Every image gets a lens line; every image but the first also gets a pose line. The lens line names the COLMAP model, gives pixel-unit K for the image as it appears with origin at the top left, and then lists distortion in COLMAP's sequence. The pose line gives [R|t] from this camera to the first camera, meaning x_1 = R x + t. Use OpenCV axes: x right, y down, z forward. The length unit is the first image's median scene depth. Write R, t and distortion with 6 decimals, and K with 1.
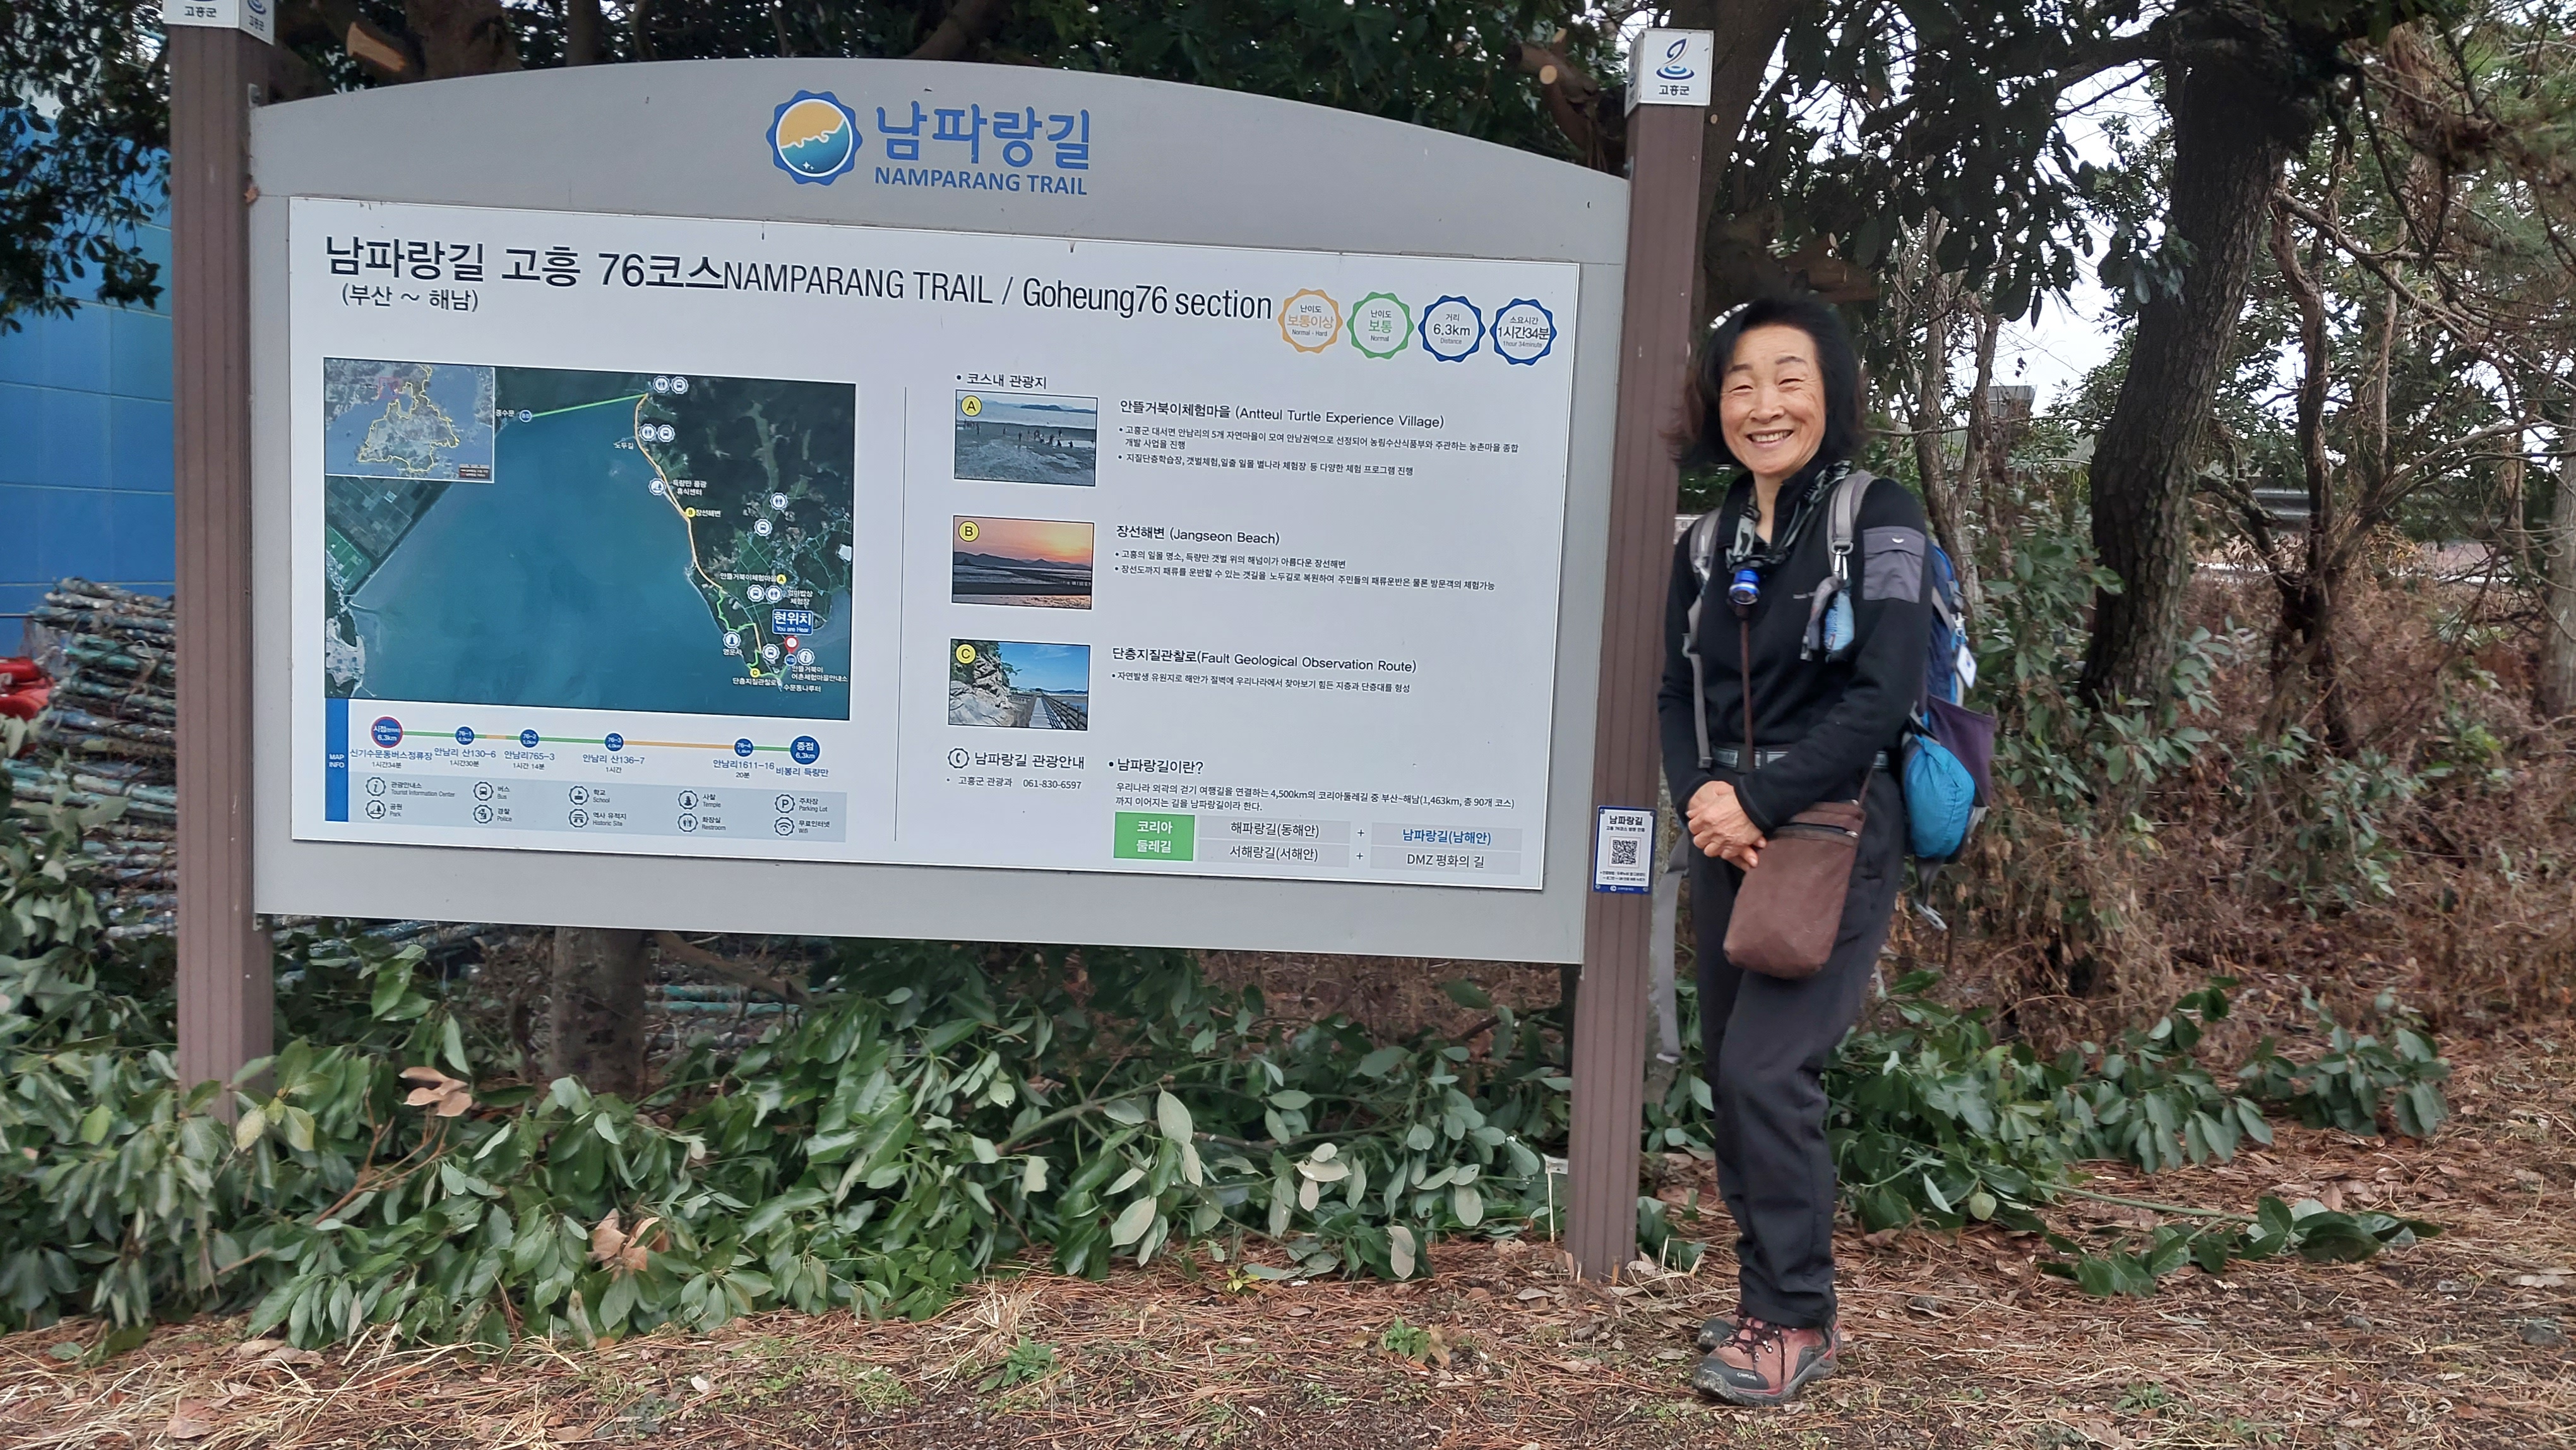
lens RADIAL K [[2288.8, 0, 1301.4], [0, 2288.8, 720.7], [0, 0, 1]] dist [0.153311, -0.064345]
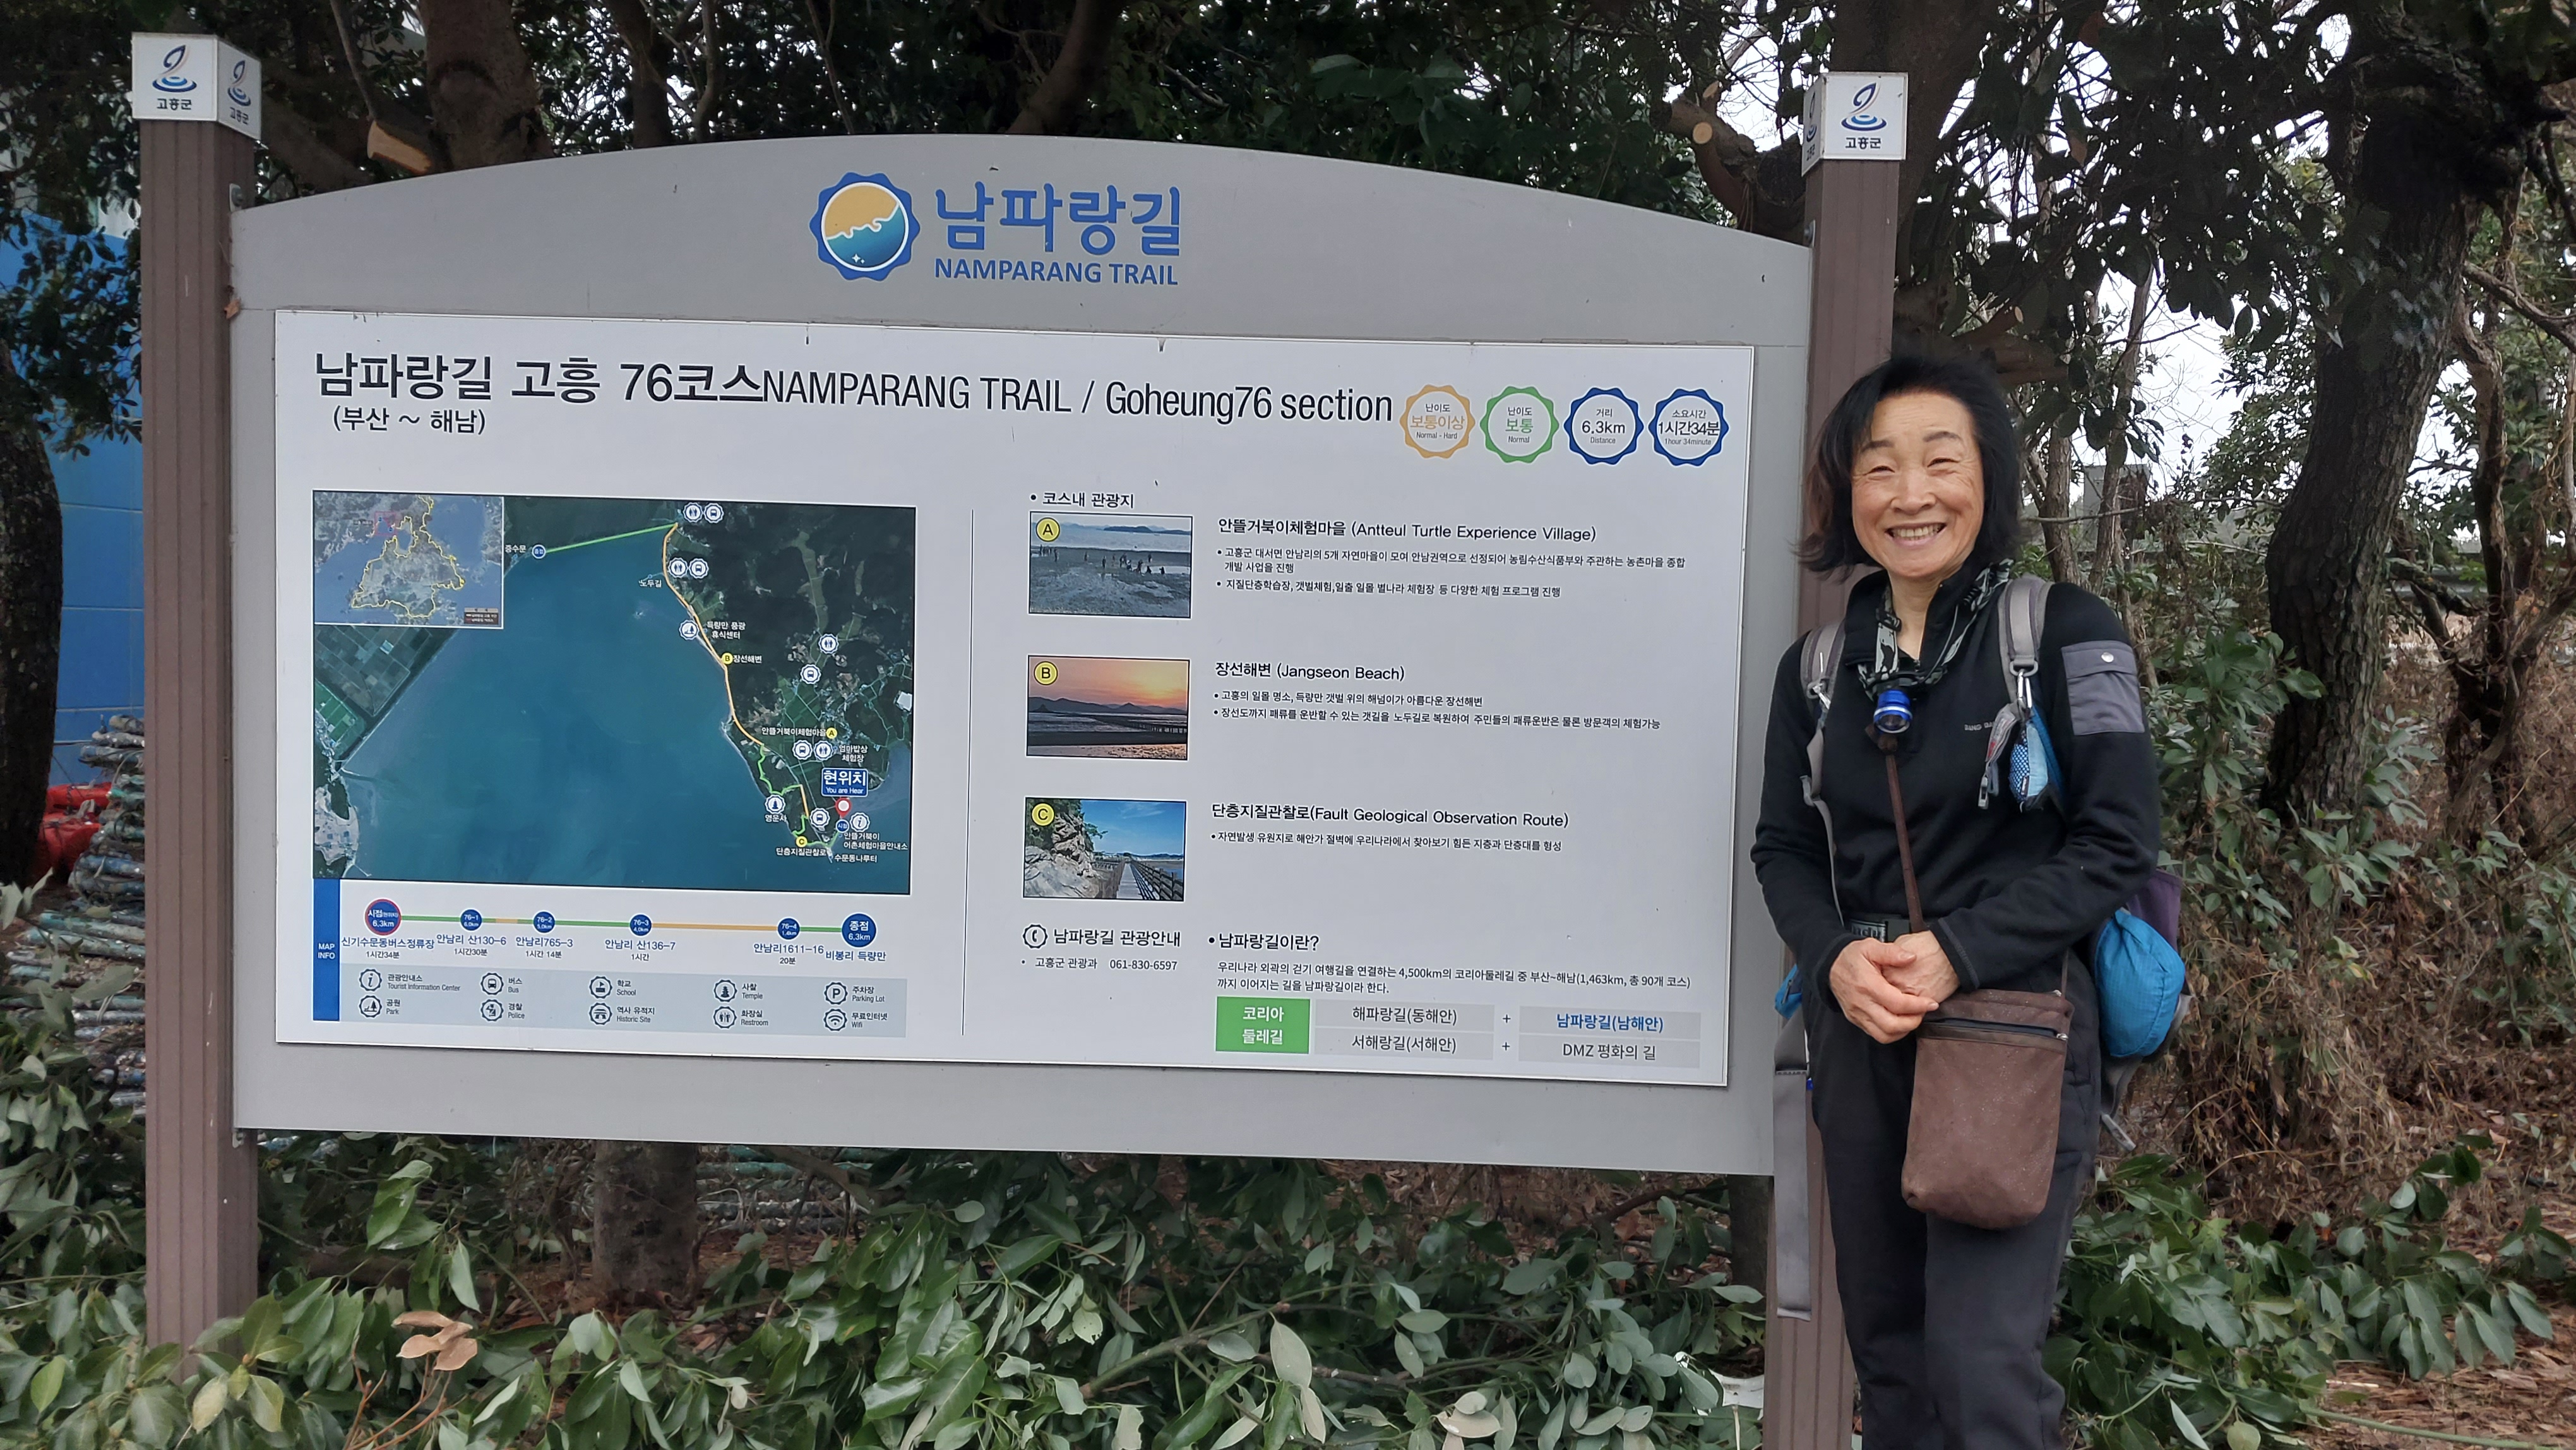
lens RADIAL K [[2288.8, 0, 1279.9], [0, 2288.8, 744.6], [0, 0, 1]] dist [0.153311, -0.064345]
pose [[0.998855, -0.014718, -0.045525, -0.017570], [0.013425, 0.999501, -0.028585, -0.029222], [0.045923, 0.027941, 0.998554, 0.142334]]
